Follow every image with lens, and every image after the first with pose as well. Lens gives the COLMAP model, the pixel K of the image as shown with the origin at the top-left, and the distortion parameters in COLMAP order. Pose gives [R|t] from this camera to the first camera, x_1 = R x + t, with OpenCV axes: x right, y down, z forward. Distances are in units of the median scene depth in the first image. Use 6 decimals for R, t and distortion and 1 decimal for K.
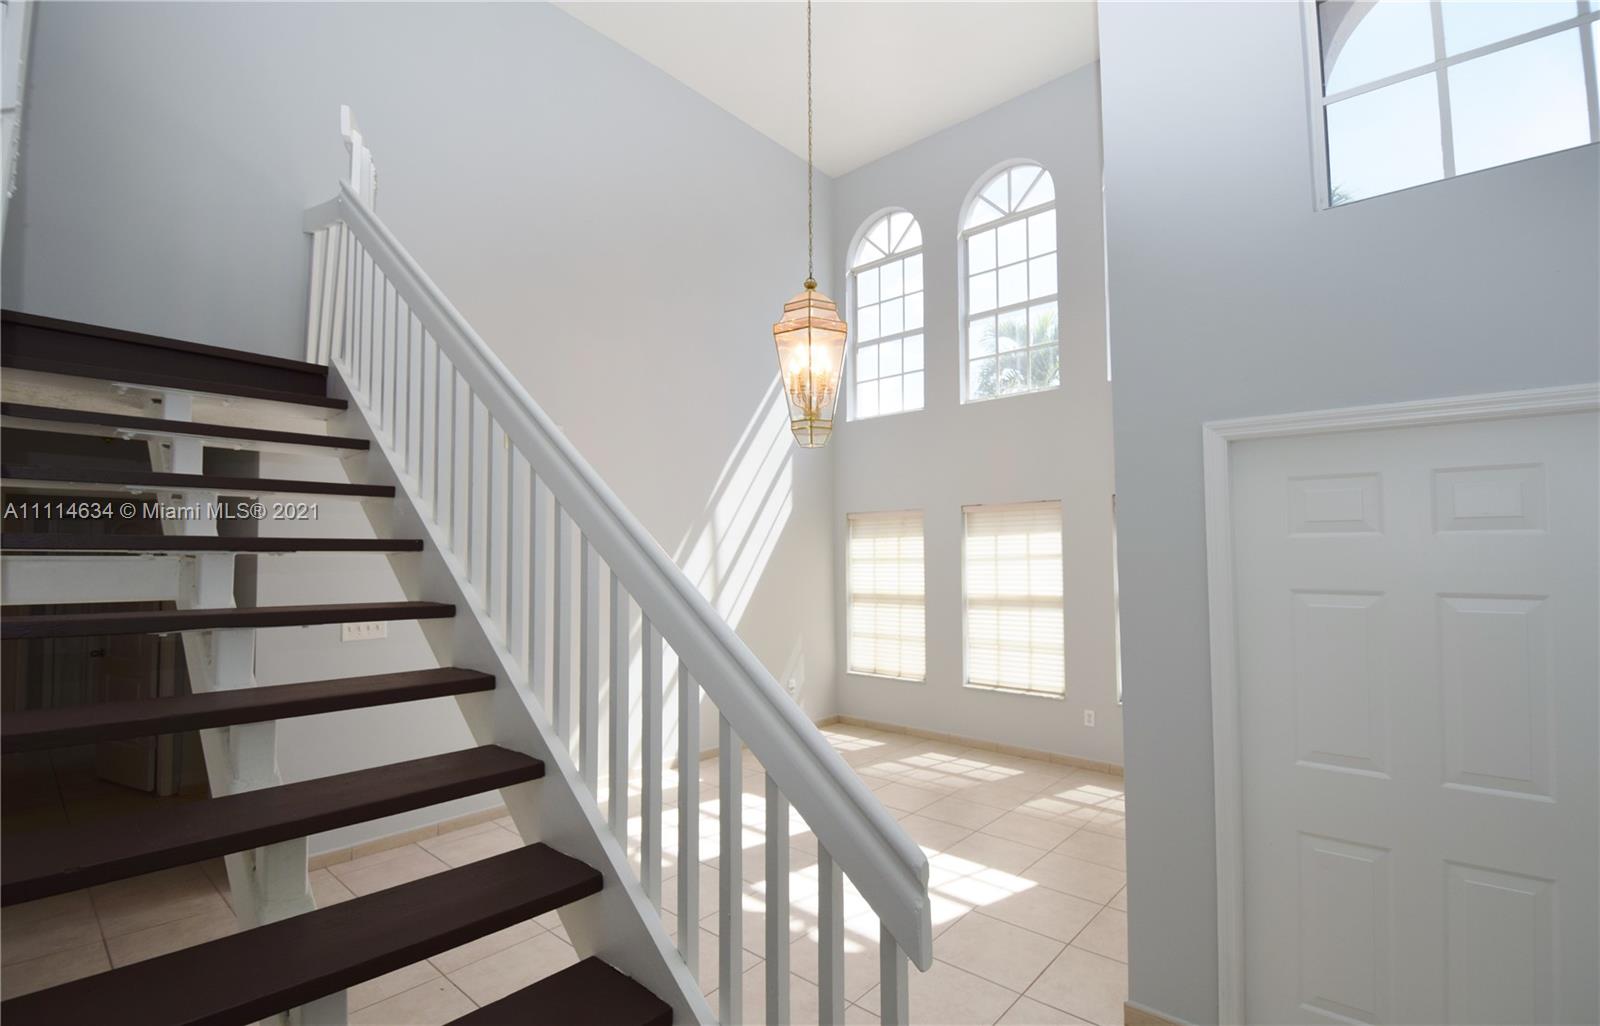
lens RADIAL K [[708.2, 0, 793.9], [0, 708.2, 512.8], [0, 0, 1]] dist [-0.000848, -0.001988]
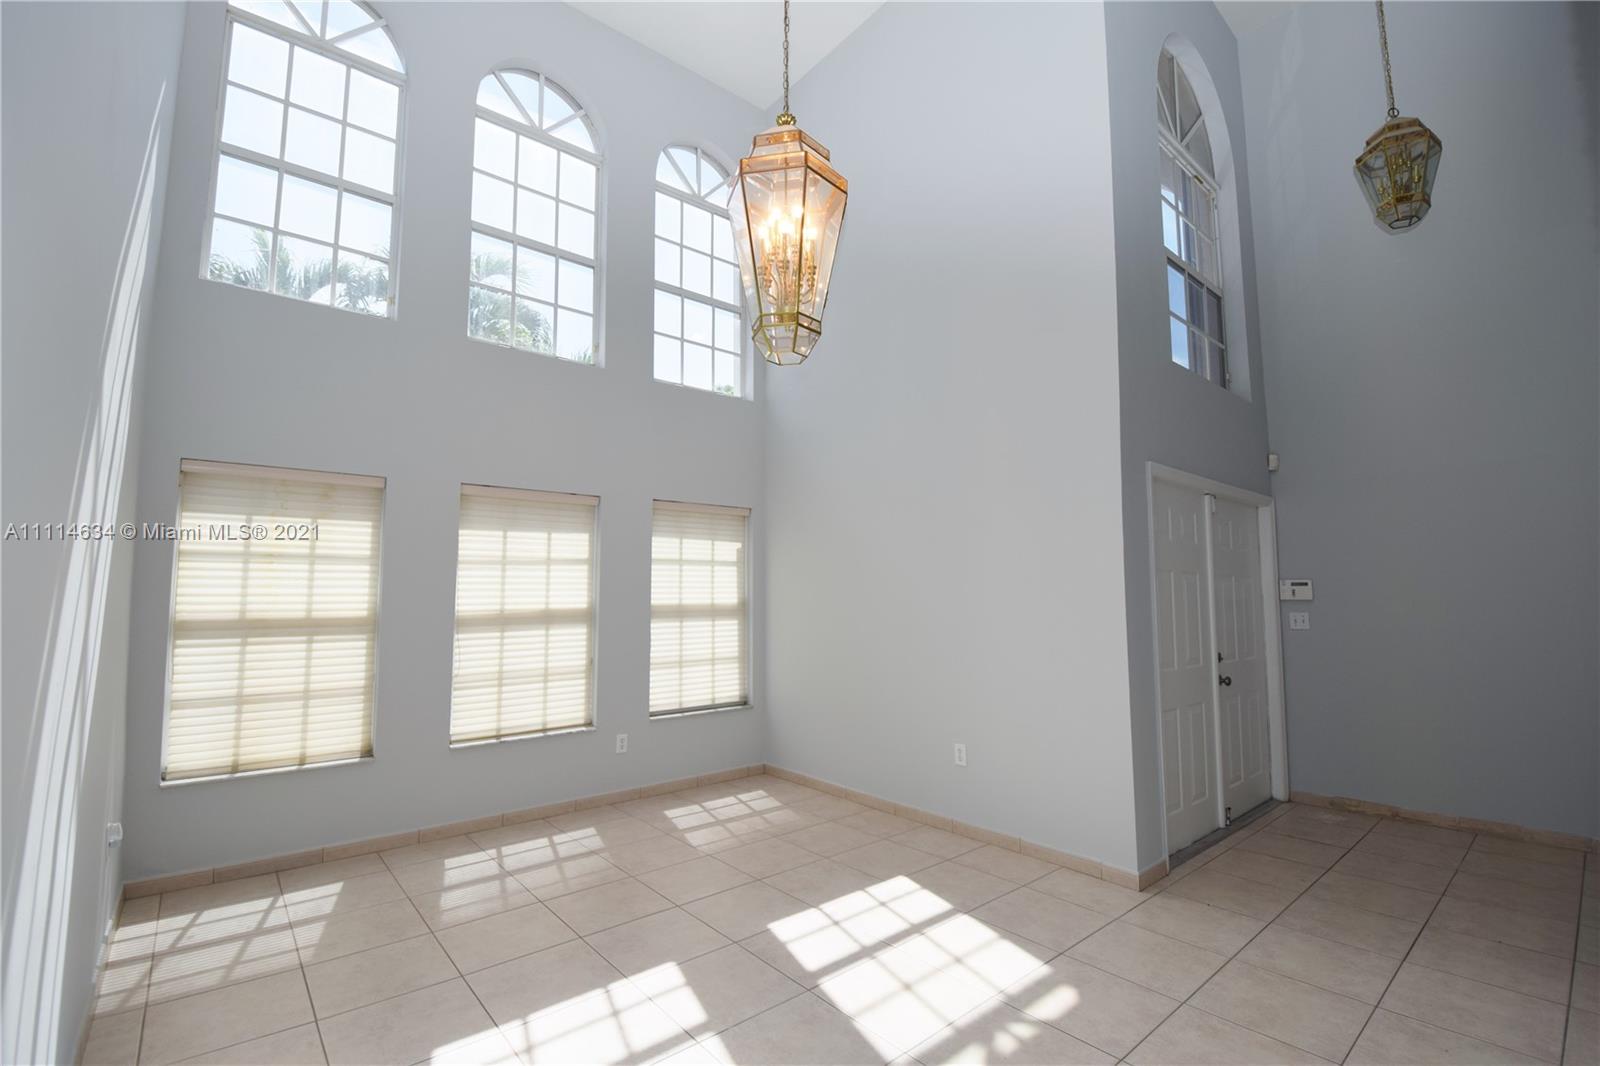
lens RADIAL K [[697.3, 0, 801.3], [0, 697.3, 536.8], [0, 0, 1]] dist [0.001270, -0.011713]
pose [[0.140000, 0.096501, 0.985438, -0.387753], [-0.055547, 0.994438, -0.089491, 0.086858], [-0.988592, -0.042209, 0.144582, 0.586648]]
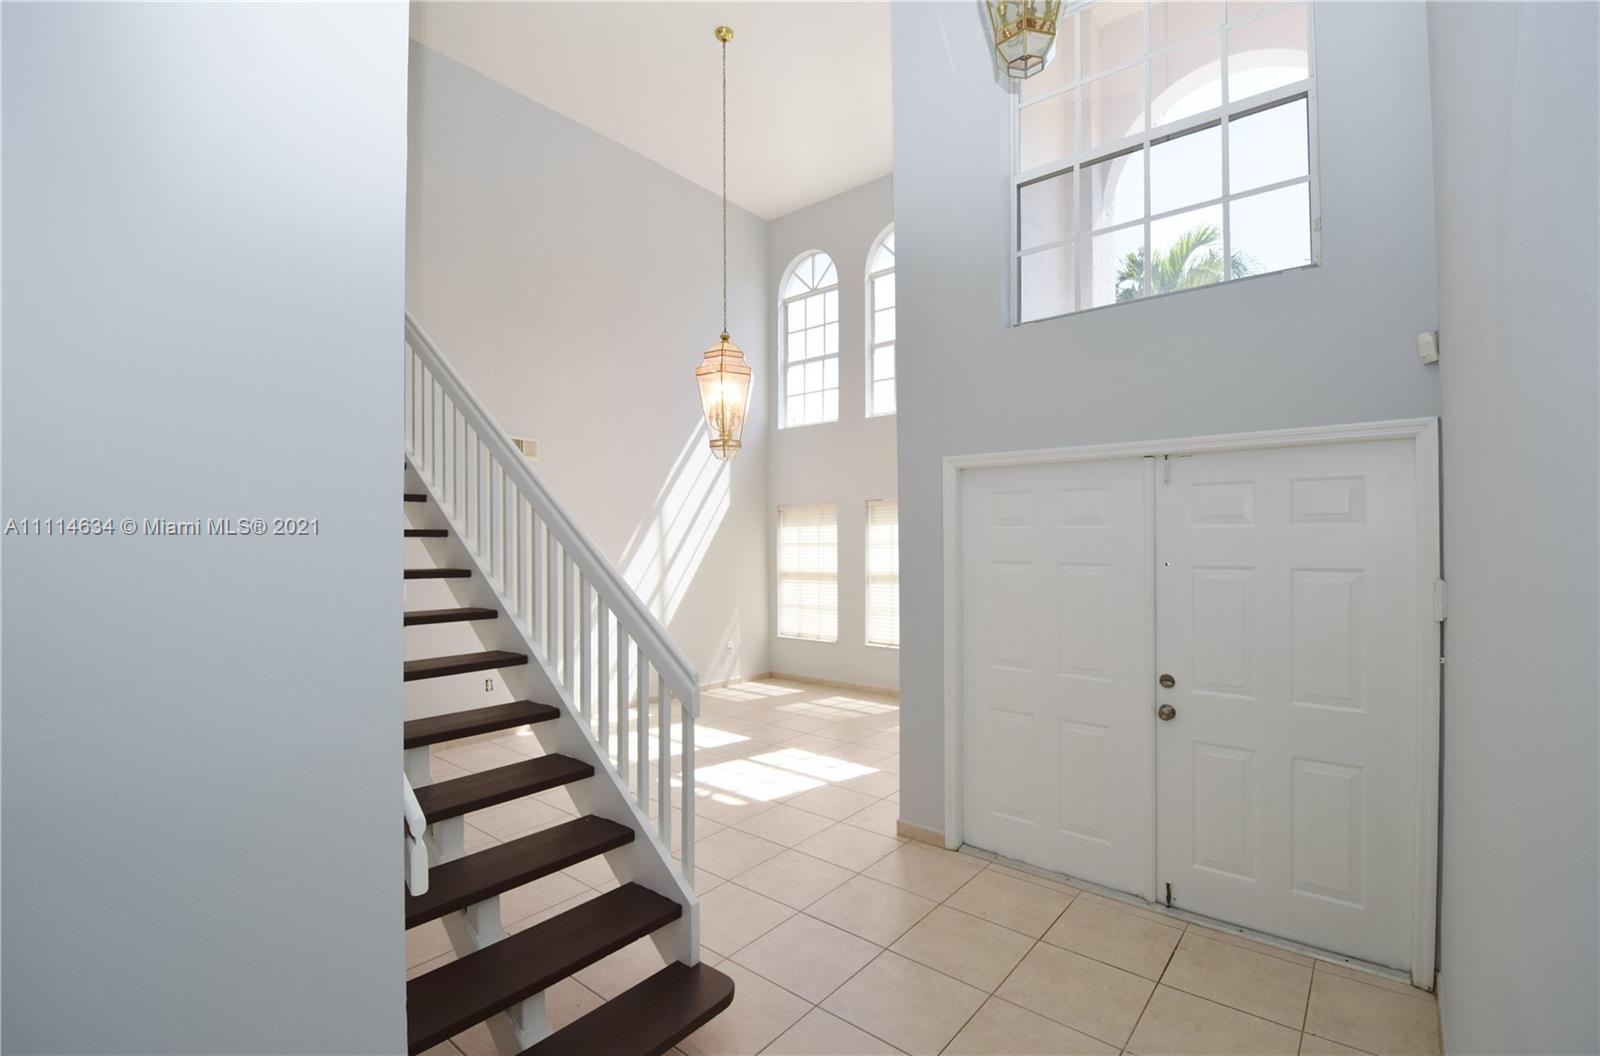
lens RADIAL K [[697.3, 0, 801.5], [0, 697.3, 520.0], [0, 0, 1]] dist [0.001270, -0.011713]
pose [[0.999143, -0.005908, 0.040963, 0.077747], [0.004629, 0.999500, 0.031264, -0.014712], [-0.041127, -0.031047, 0.998671, -0.222886]]
